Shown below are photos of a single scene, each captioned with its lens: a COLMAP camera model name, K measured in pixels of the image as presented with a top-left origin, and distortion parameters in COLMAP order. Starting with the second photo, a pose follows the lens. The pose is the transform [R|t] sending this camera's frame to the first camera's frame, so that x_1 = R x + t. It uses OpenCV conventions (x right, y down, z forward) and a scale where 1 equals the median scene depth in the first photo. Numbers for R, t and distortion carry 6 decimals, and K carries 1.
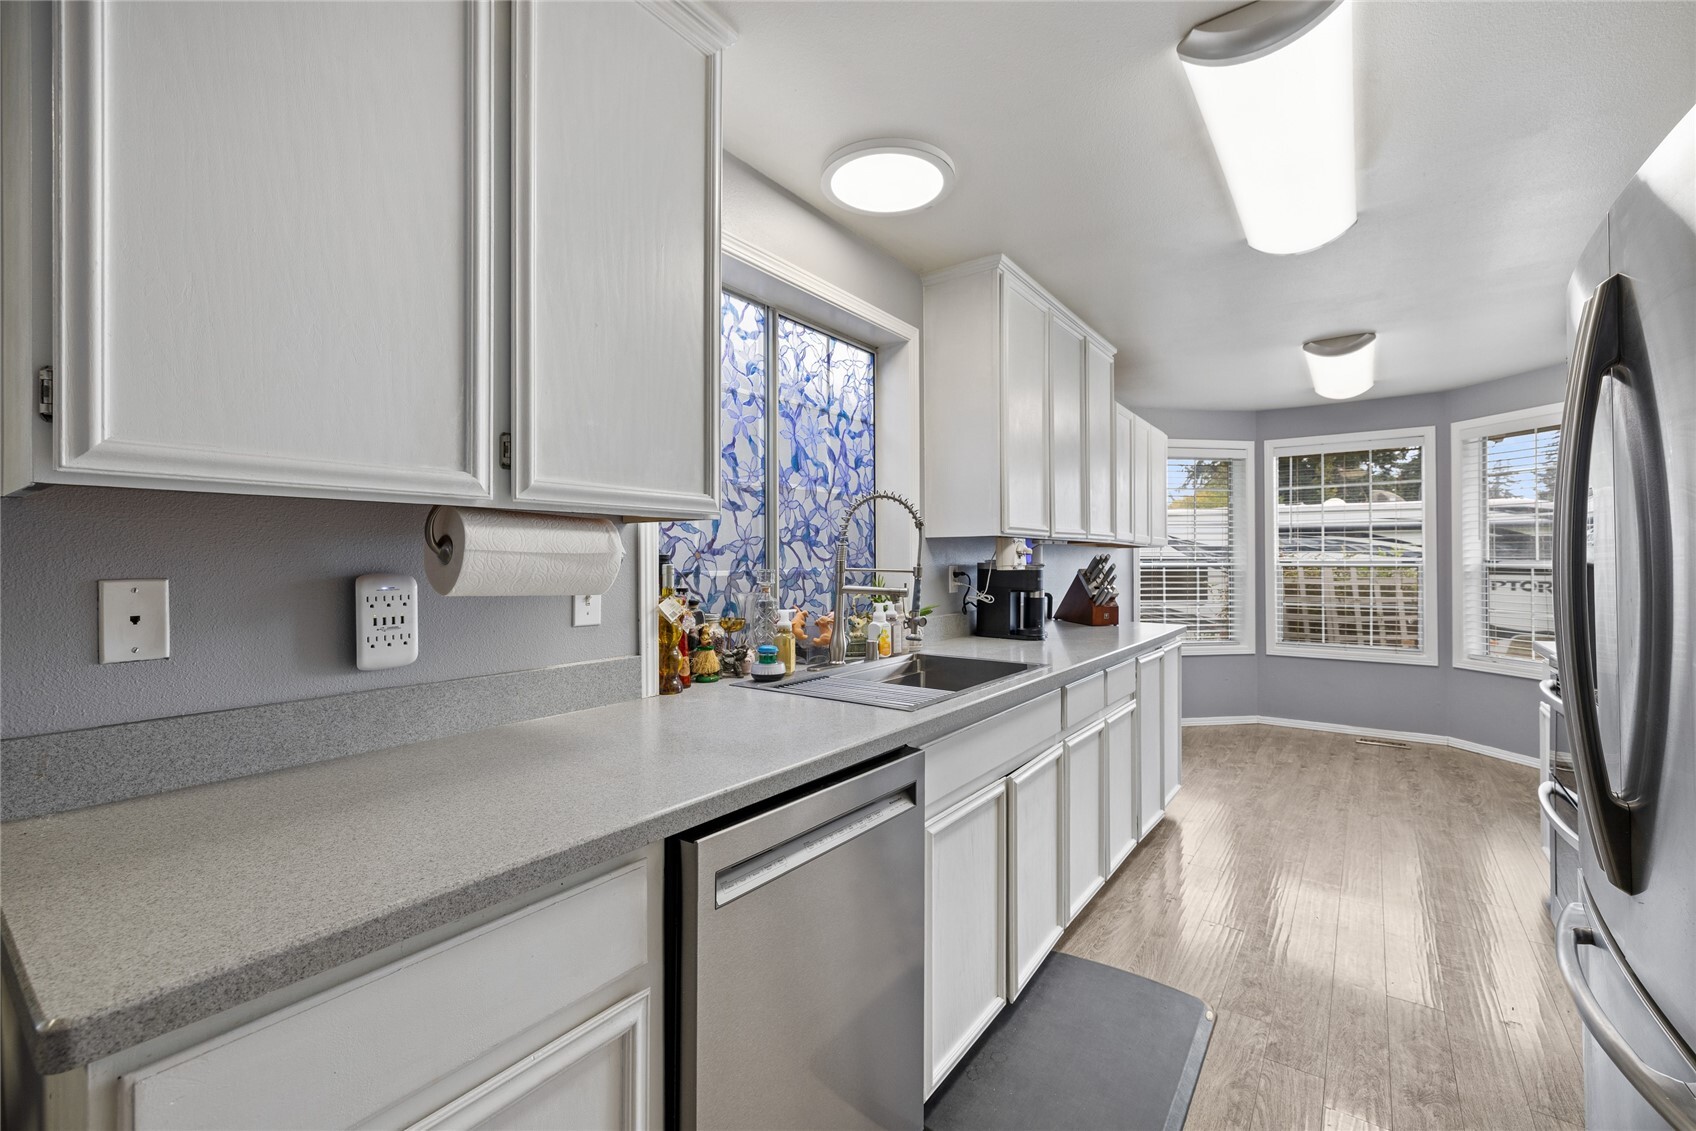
lens RADIAL K [[710.2, 0, 848.0], [0, 710.2, 565.5], [0, 0, 1]] dist [-0.000865, -0.000408]
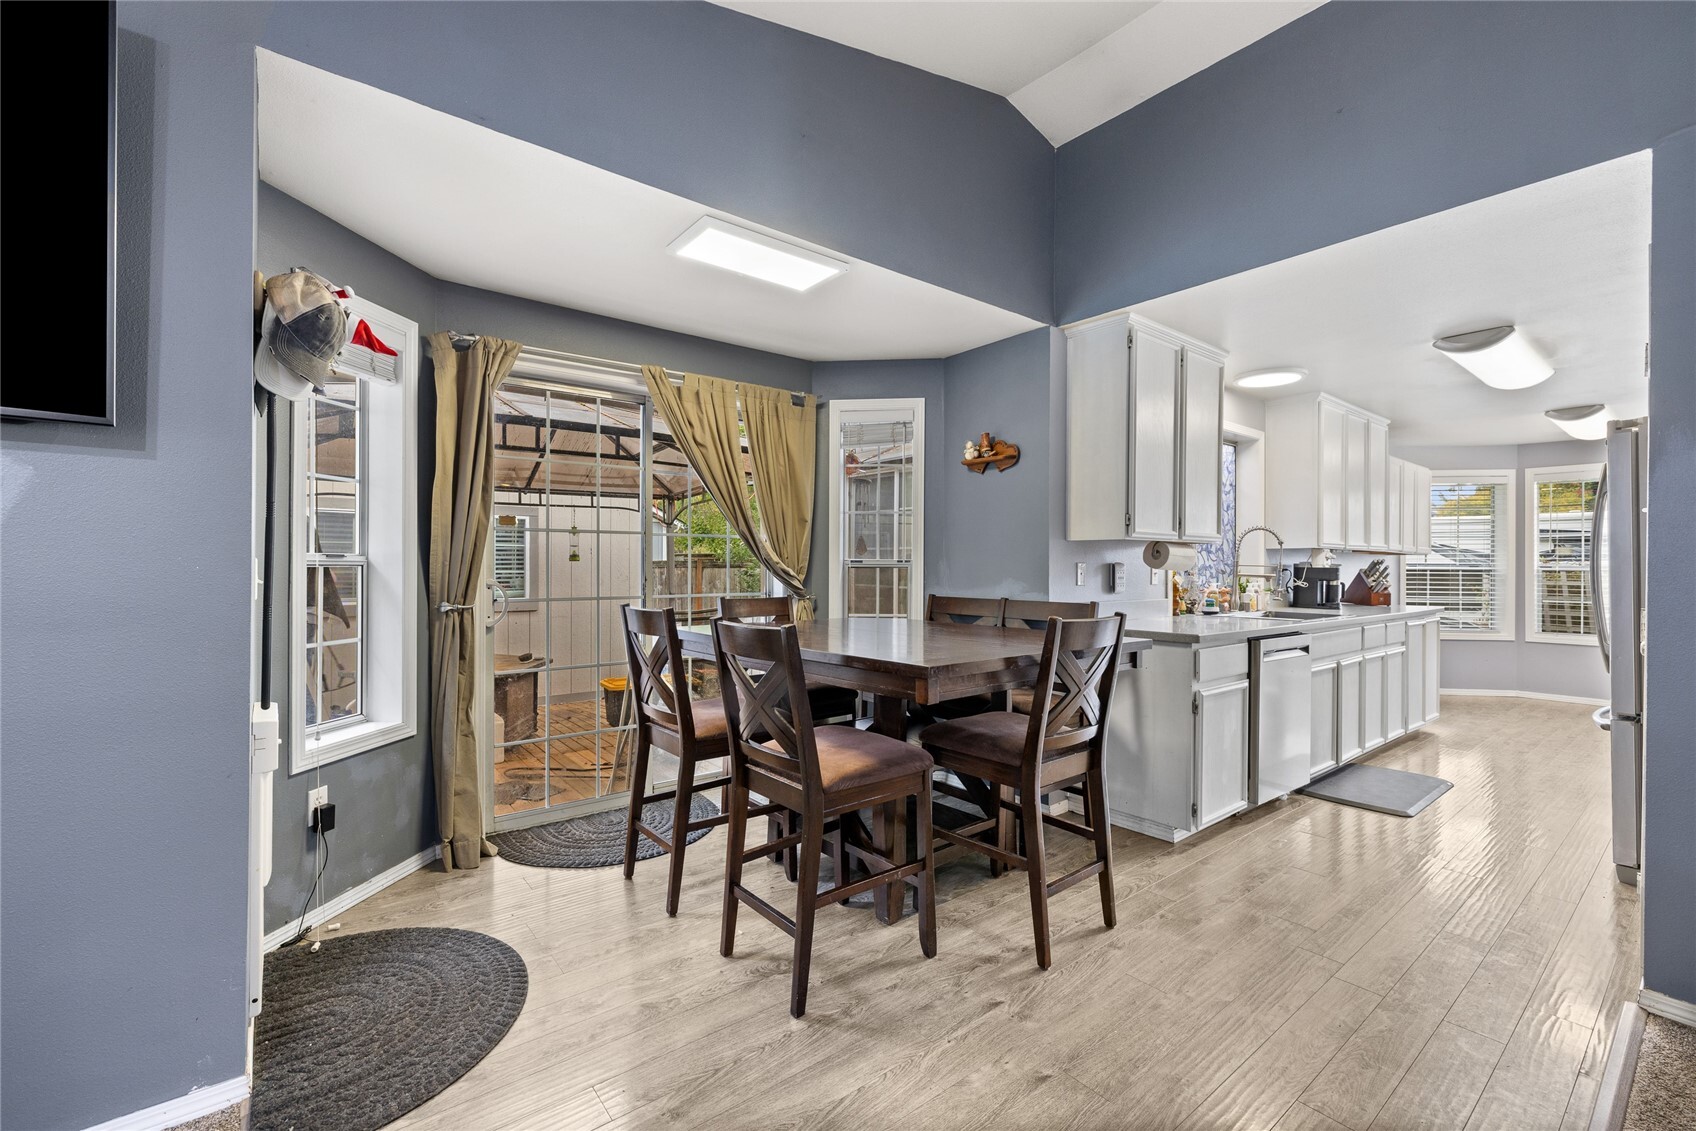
lens RADIAL K [[710.9, 0, 835.1], [0, 710.9, 570.6], [0, 0, 1]] dist [0.000803, -0.000412]
pose [[0.960801, 0.009802, -0.277067, -0.378179], [-0.010025, 0.999950, 0.000610, 0.021828], [0.277059, 0.002191, 0.960851, -0.880467]]
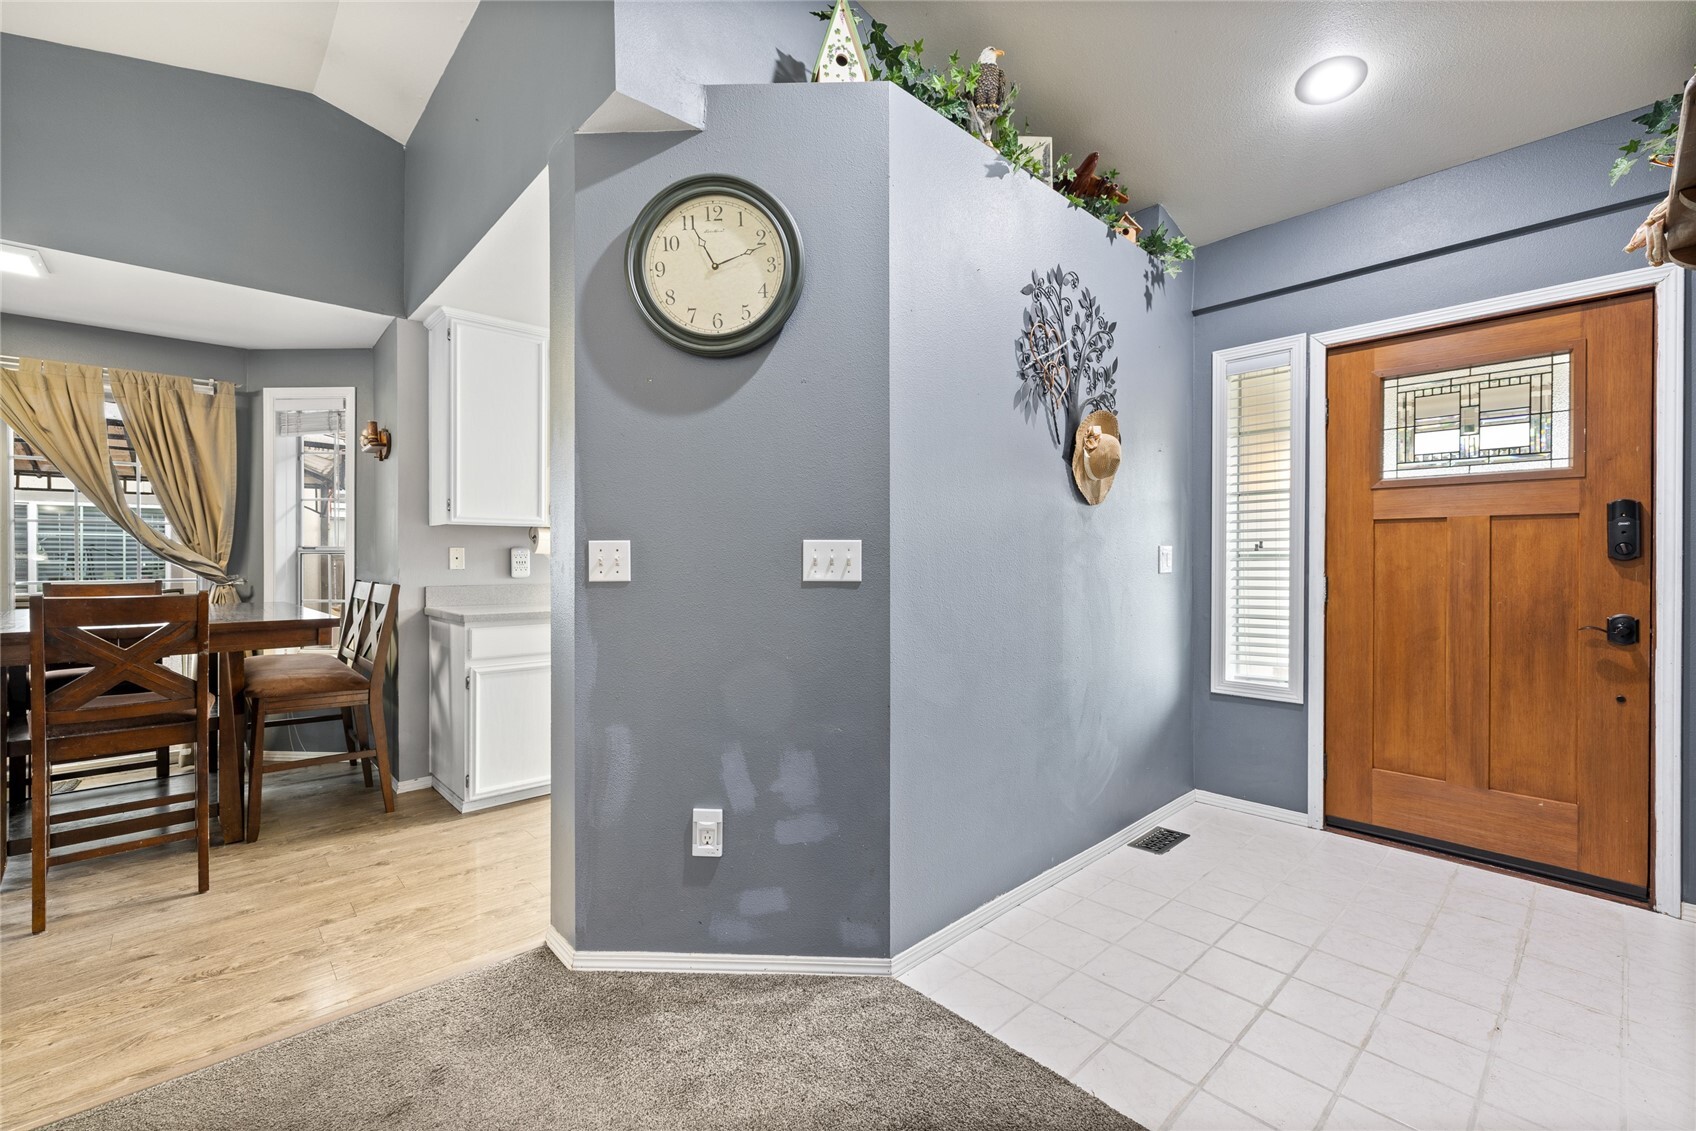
lens RADIAL K [[710.2, 0, 848.0], [0, 710.2, 565.5], [0, 0, 1]] dist [-0.000865, -0.000408]
pose [[0.980249, 0.003538, -0.197737, 0.545630], [-0.003187, 0.999993, 0.002097, 0.031495], [0.197743, -0.001425, 0.980253, -0.703458]]
